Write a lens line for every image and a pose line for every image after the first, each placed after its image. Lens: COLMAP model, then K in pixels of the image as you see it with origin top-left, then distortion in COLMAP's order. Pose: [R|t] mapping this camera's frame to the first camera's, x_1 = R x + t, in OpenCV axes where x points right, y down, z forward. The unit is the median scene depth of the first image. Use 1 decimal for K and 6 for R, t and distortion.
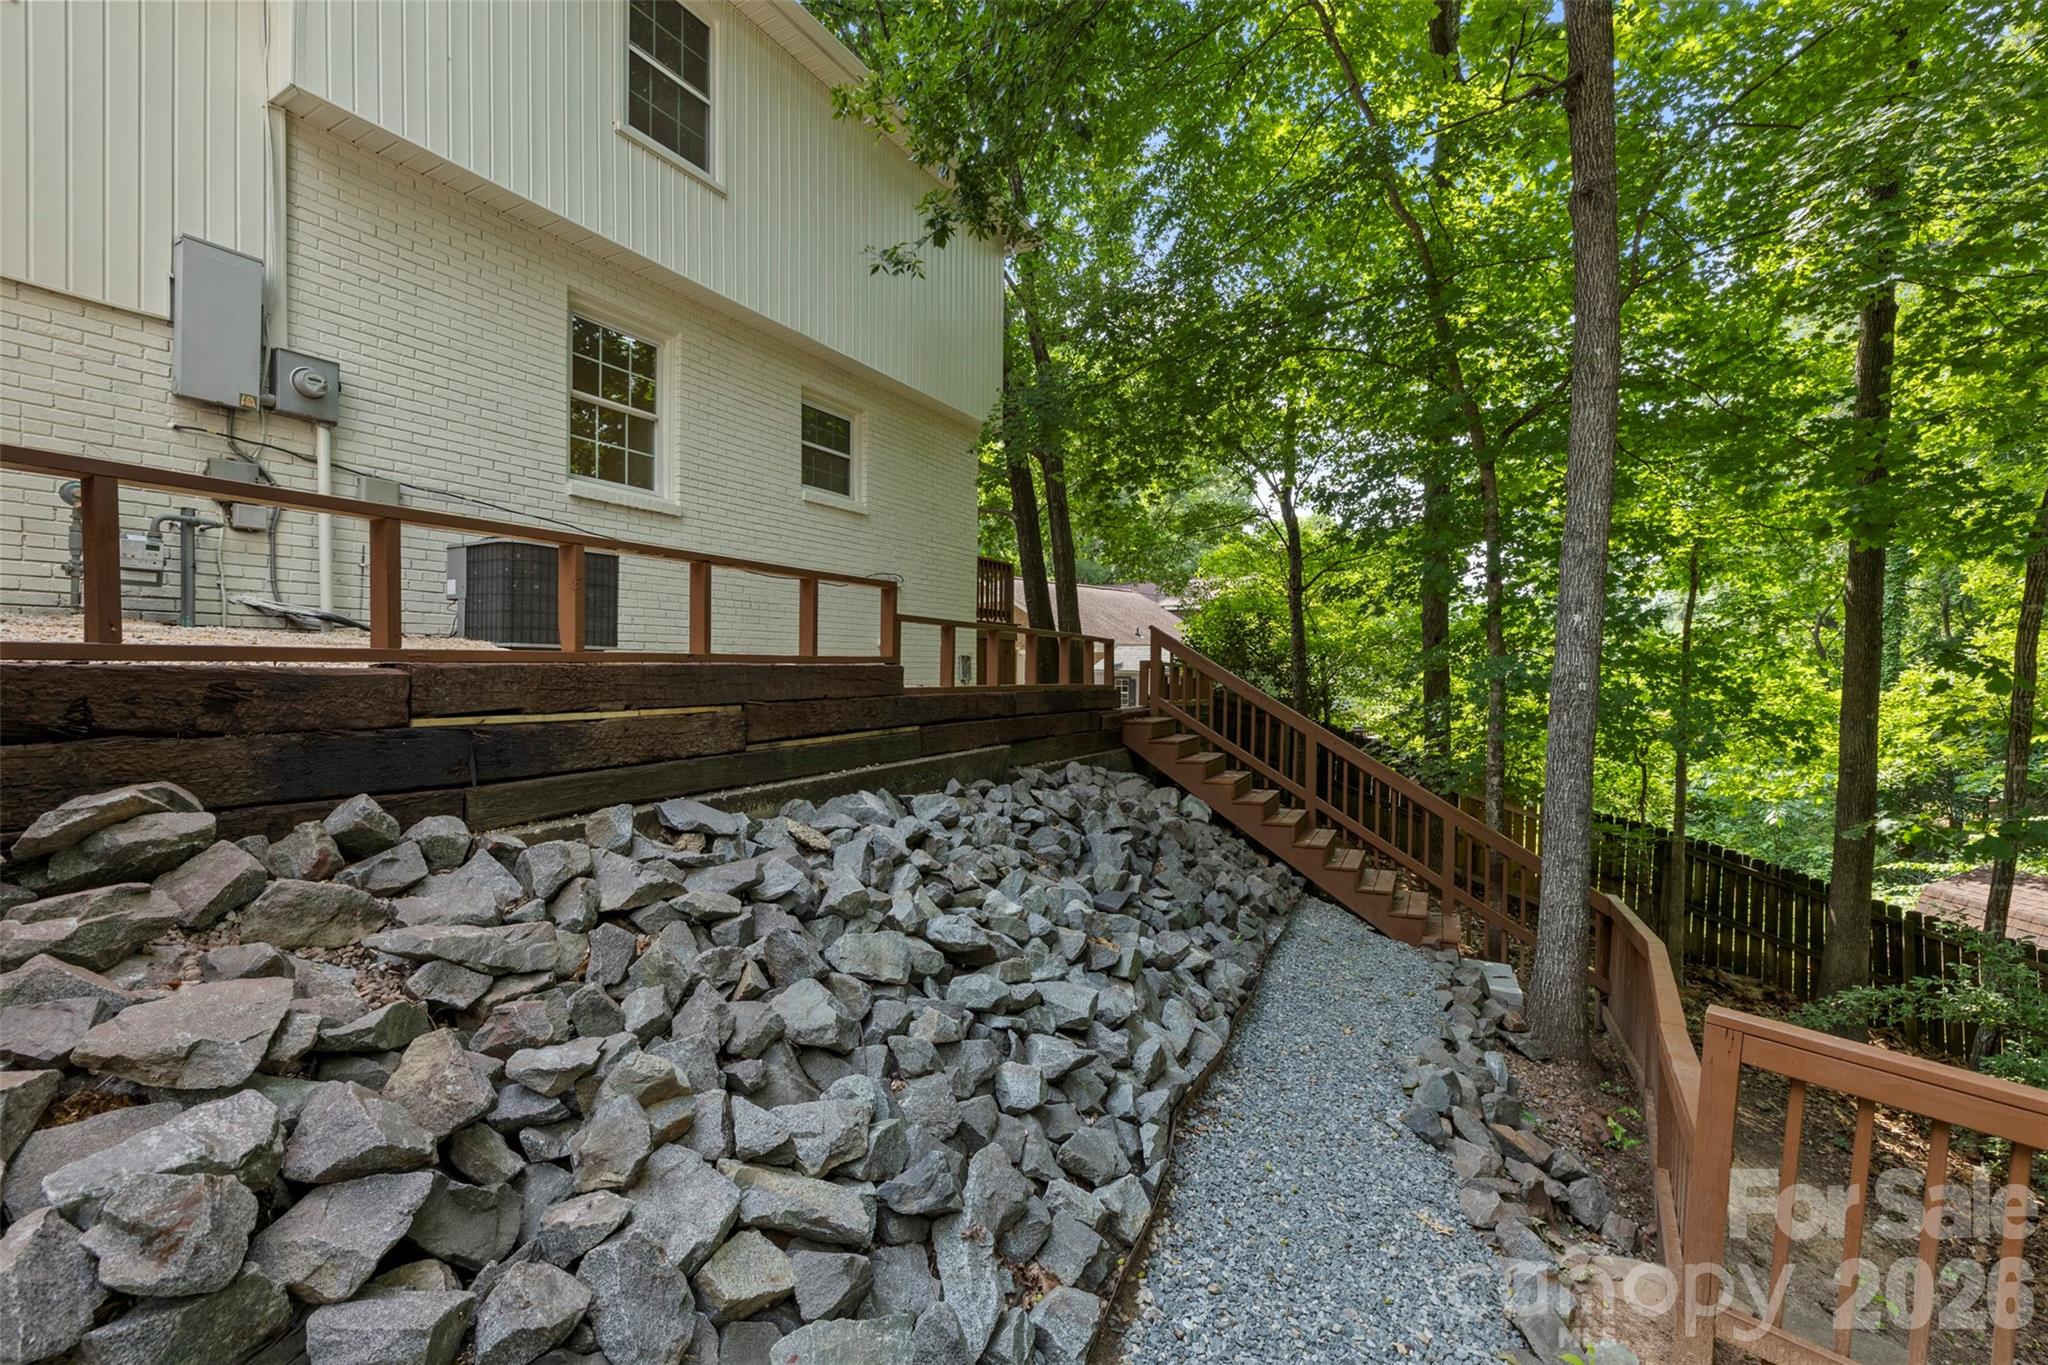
lens RADIAL K [[849.9, 0, 1024.0], [0, 849.9, 682.5], [0, 0, 1]] dist [-0.002045, -0.000310]
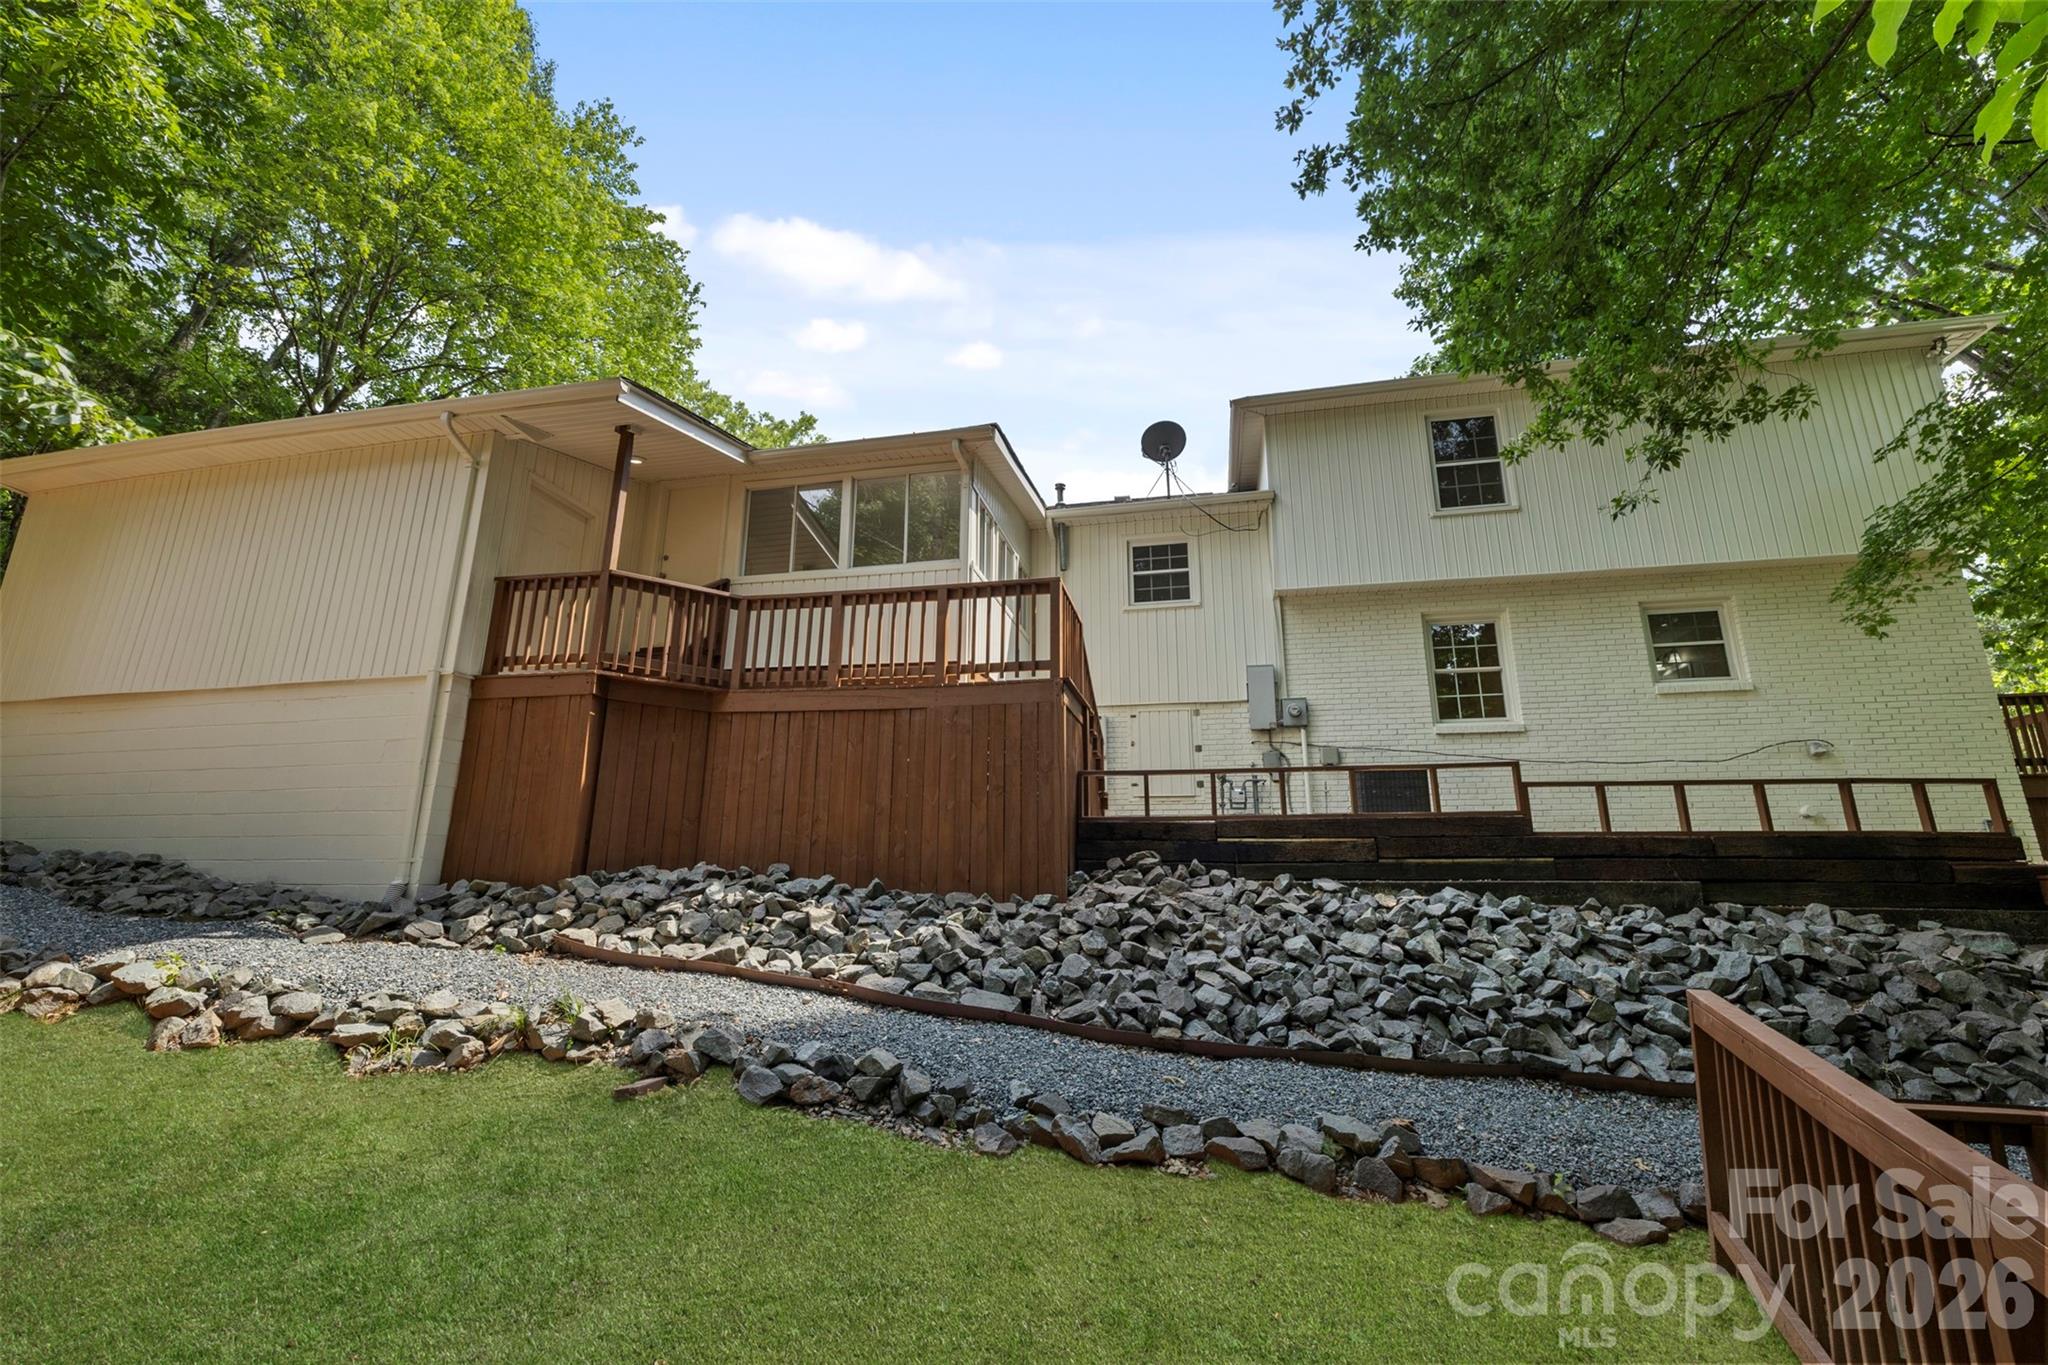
lens RADIAL K [[849.9, 0, 1024.0], [0, 849.9, 682.5], [0, 0, 1]] dist [-0.002045, -0.000310]
pose [[0.278328, -0.236482, -0.930919, 0.946865], [-0.022208, 0.967373, -0.252382, 0.134747], [0.960229, 0.090919, 0.263995, -0.234209]]
